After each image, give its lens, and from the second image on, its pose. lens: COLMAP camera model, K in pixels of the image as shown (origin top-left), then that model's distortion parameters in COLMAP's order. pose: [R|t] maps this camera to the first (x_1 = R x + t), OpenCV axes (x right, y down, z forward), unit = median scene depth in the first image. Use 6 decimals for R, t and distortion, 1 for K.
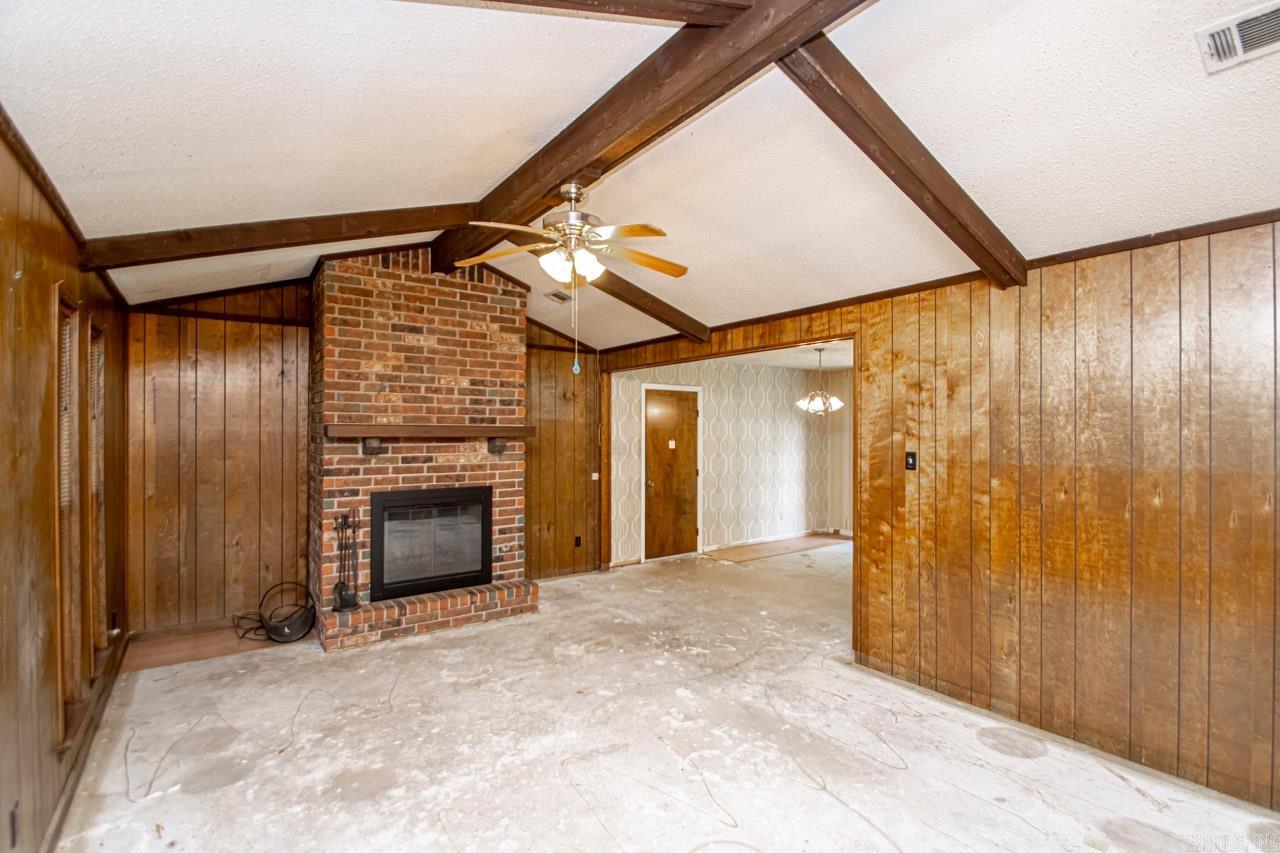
lens RADIAL K [[598.7, 0, 667.2], [0, 598.7, 439.8], [0, 0, 1]] dist [0.015471, -0.018939]
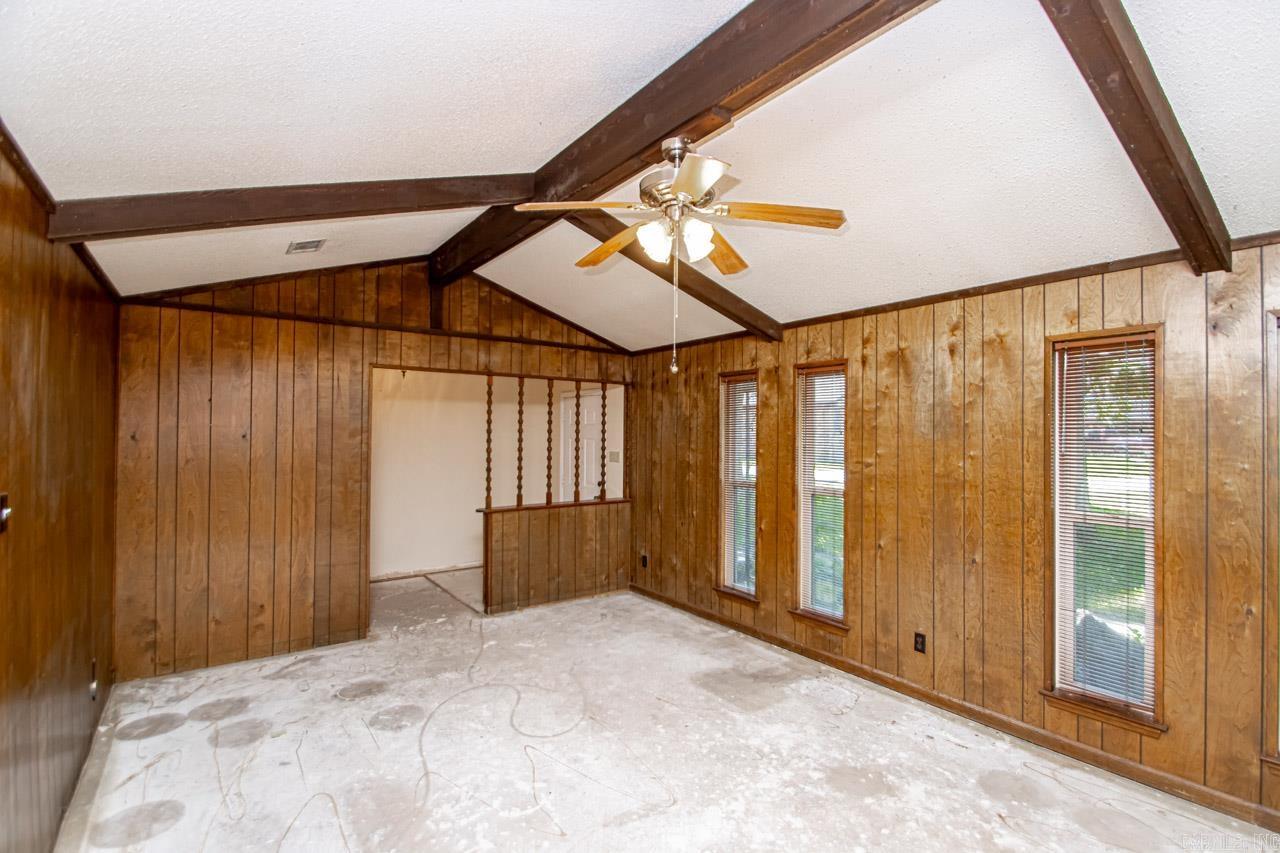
lens RADIAL K [[578.3, 0, 662.4], [0, 578.3, 428.6], [0, 0, 1]] dist [0.001448, -0.014382]
pose [[-0.999971, -0.007530, 0.001022, -0.093105], [-0.007522, 0.999943, 0.007538, -0.031151], [-0.001078, 0.007530, -0.999971, 1.168453]]
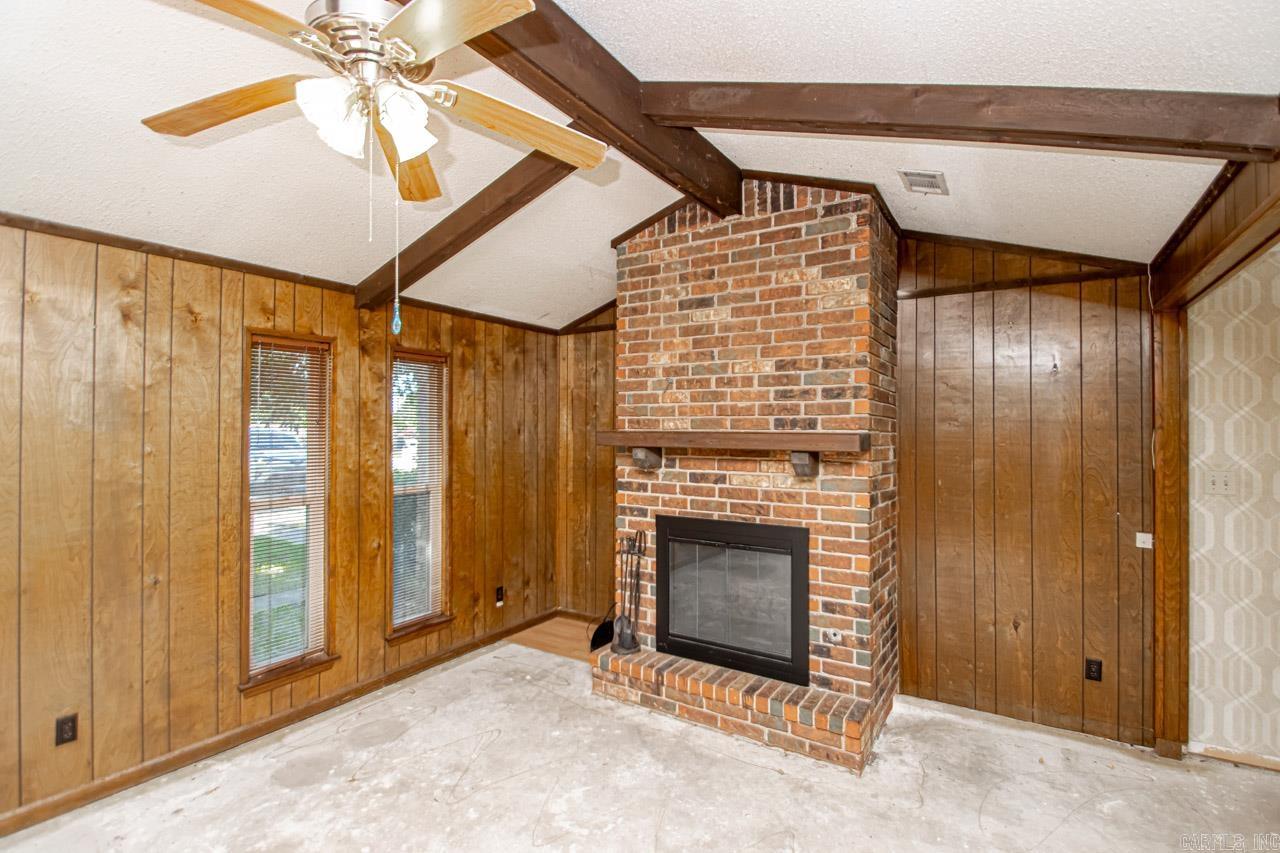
lens RADIAL K [[607.9, 0, 640.0], [0, 607.9, 426.5], [0, 0, 1]] dist [0.016953, -0.017107]
pose [[0.346427, -0.004678, -0.938065, 0.267115], [-0.015821, 0.999816, -0.010829, -0.021719], [0.937943, 0.018593, 0.346289, 0.691627]]
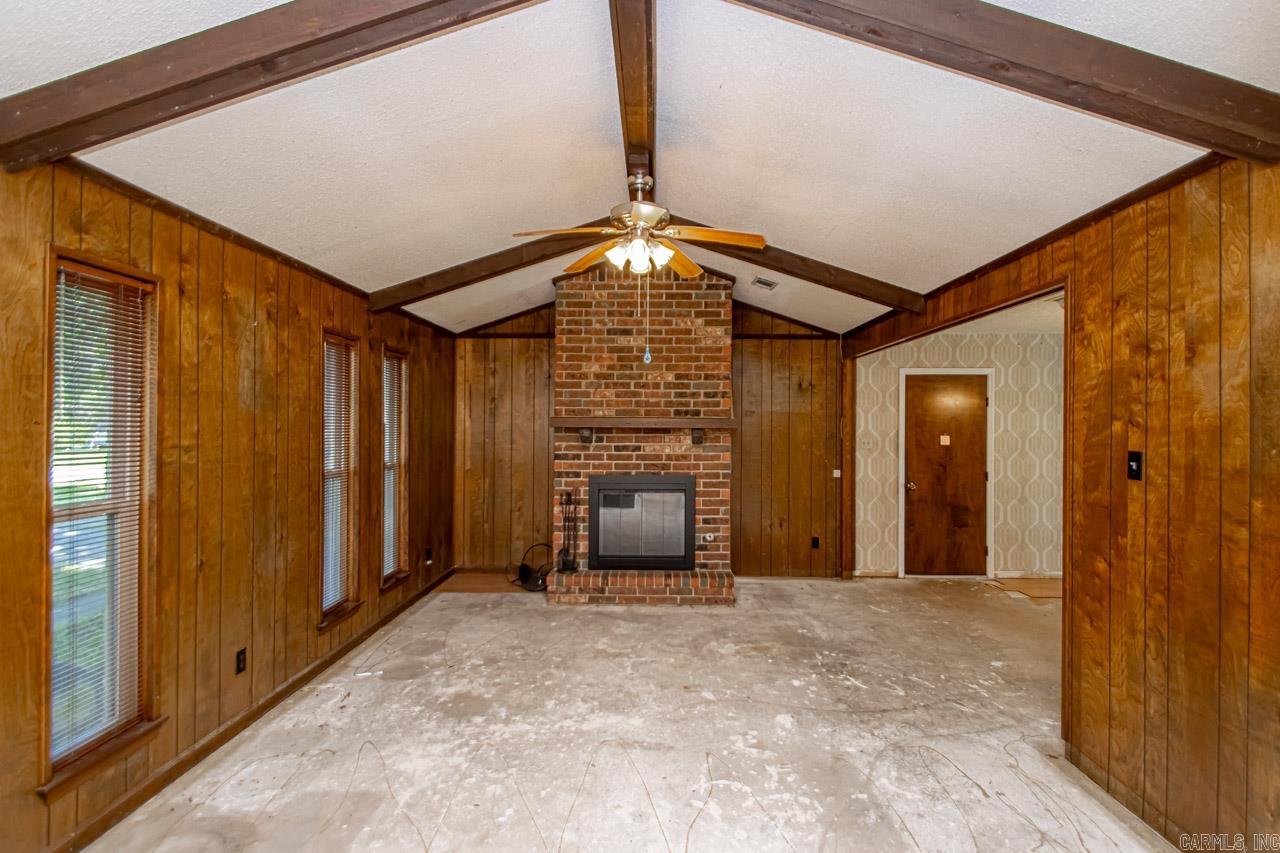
lens RADIAL K [[610.2, 0, 648.6], [0, 610.2, 434.3], [0, 0, 1]] dist [0.028738, -0.020315]
pose [[0.789708, 0.009628, -0.613407, 0.323810], [-0.011615, 0.999932, 0.000741, 0.006020], [0.613373, 0.006540, 0.789766, 0.133009]]
